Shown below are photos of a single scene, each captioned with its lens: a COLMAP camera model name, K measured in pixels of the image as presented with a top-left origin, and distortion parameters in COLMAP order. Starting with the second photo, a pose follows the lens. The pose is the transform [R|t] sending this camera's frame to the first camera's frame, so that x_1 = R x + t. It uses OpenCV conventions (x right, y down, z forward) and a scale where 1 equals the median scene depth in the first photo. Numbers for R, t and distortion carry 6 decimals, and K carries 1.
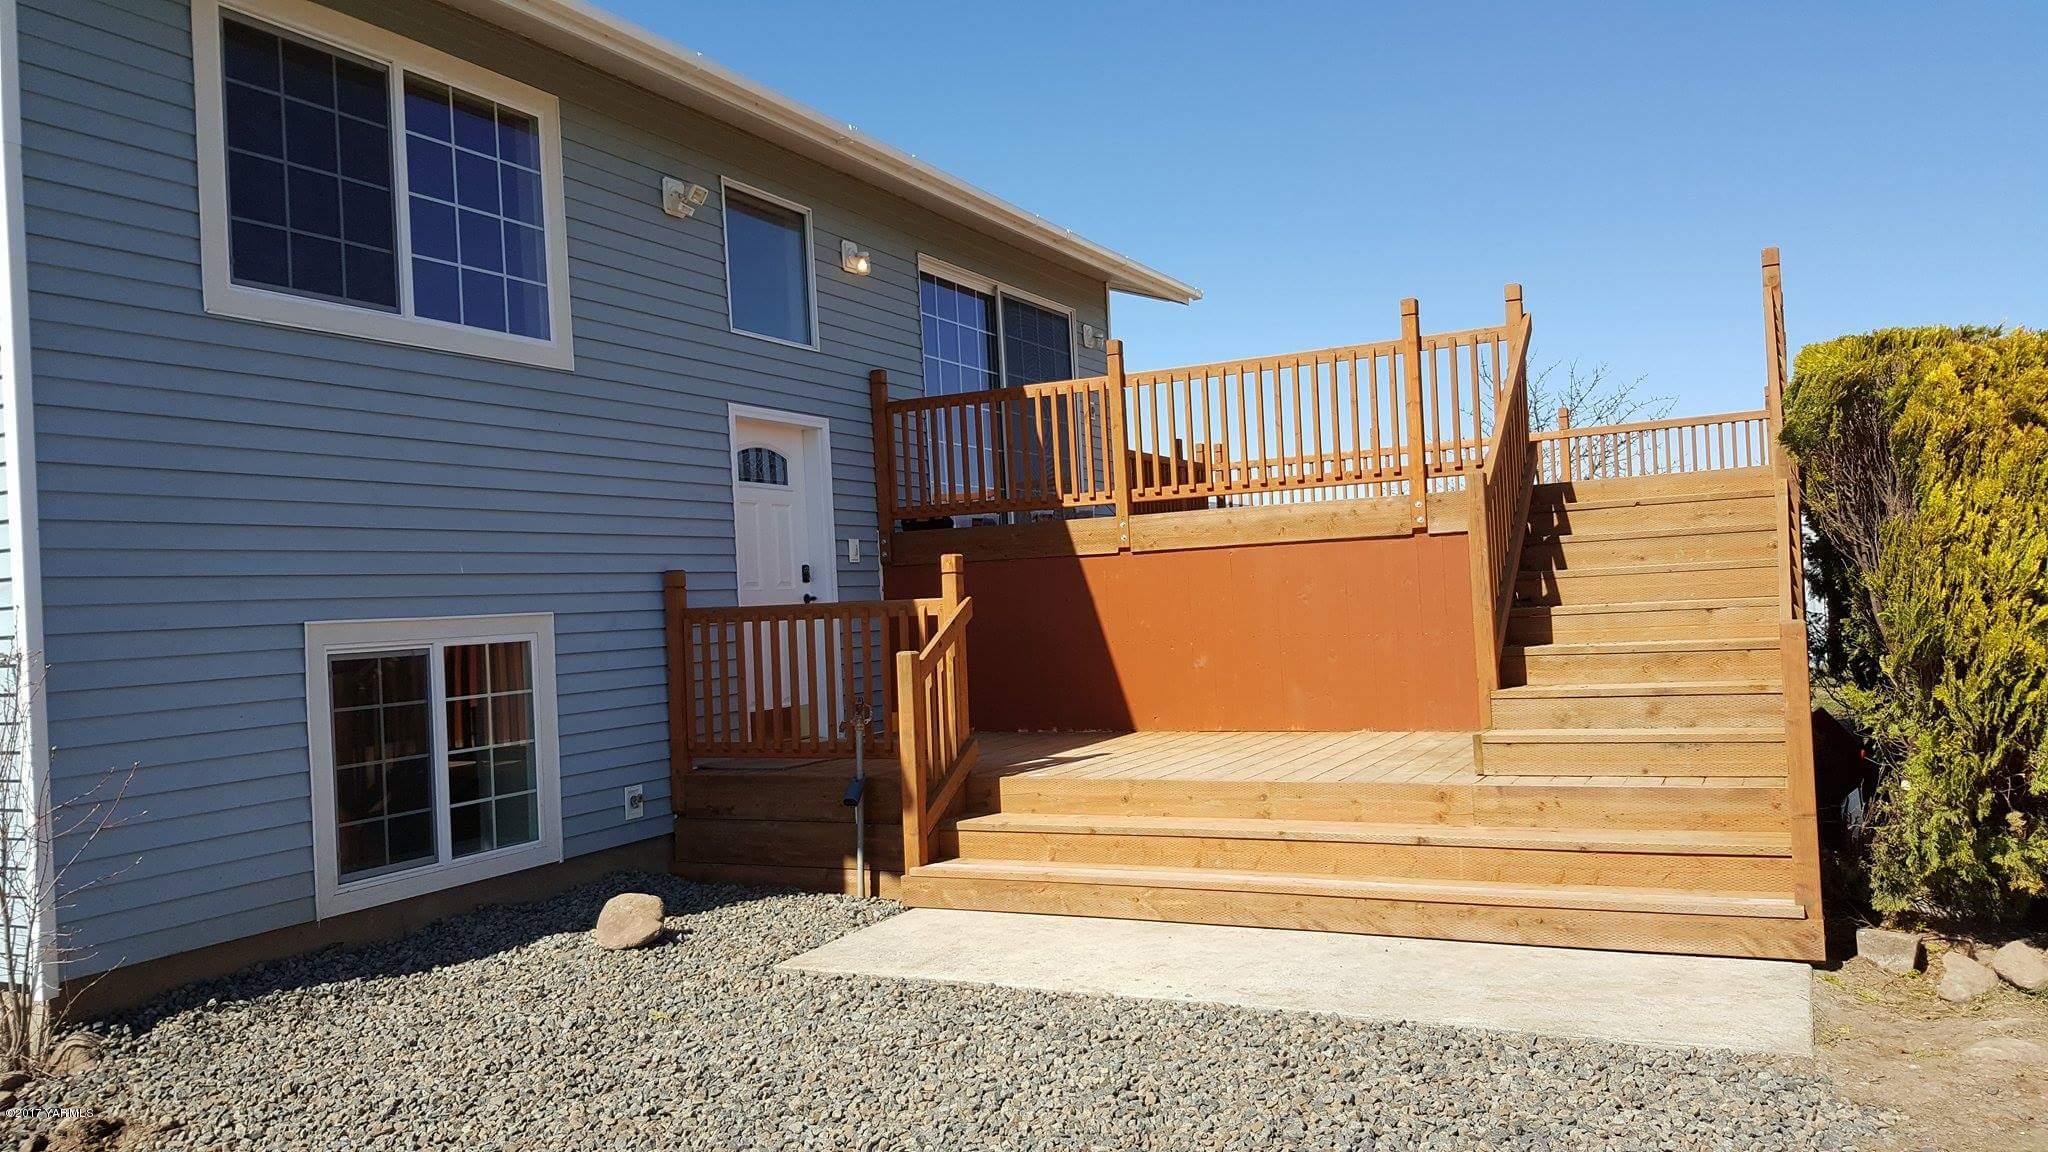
lens RADIAL K [[1439.0, 0, 1024.0], [0, 1439.0, 576.0], [0, 0, 1]] dist [0.004748, -0.004155]
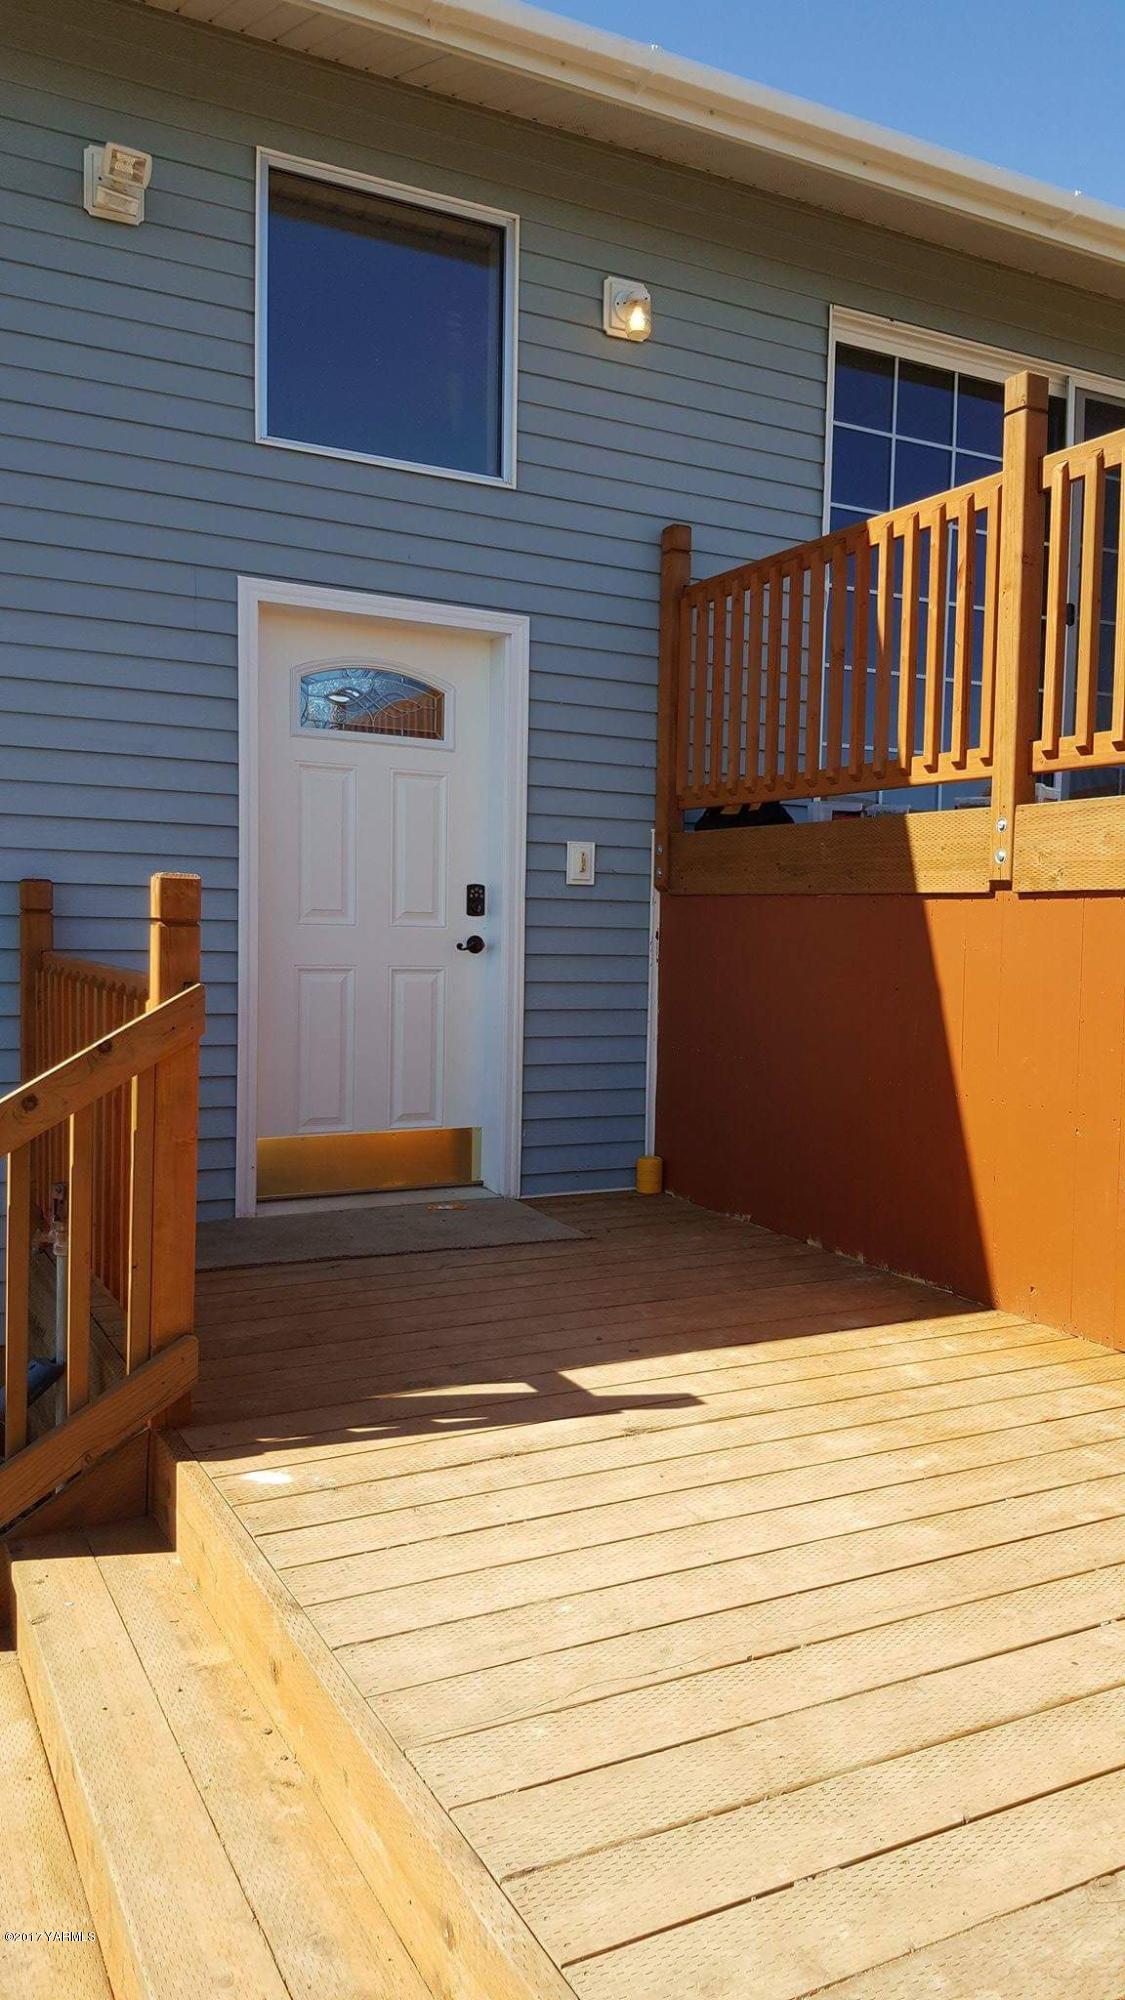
lens RADIAL K [[1465.3, 0, 568.9], [0, 1465.3, 1025.8], [0, 0, 1]] dist [-0.001509, -0.003398]
pose [[0.807215, 0.107685, -0.580352, 0.228404], [-0.054353, 0.992601, 0.108579, -0.017773], [0.587750, -0.056102, 0.807095, 0.593184]]
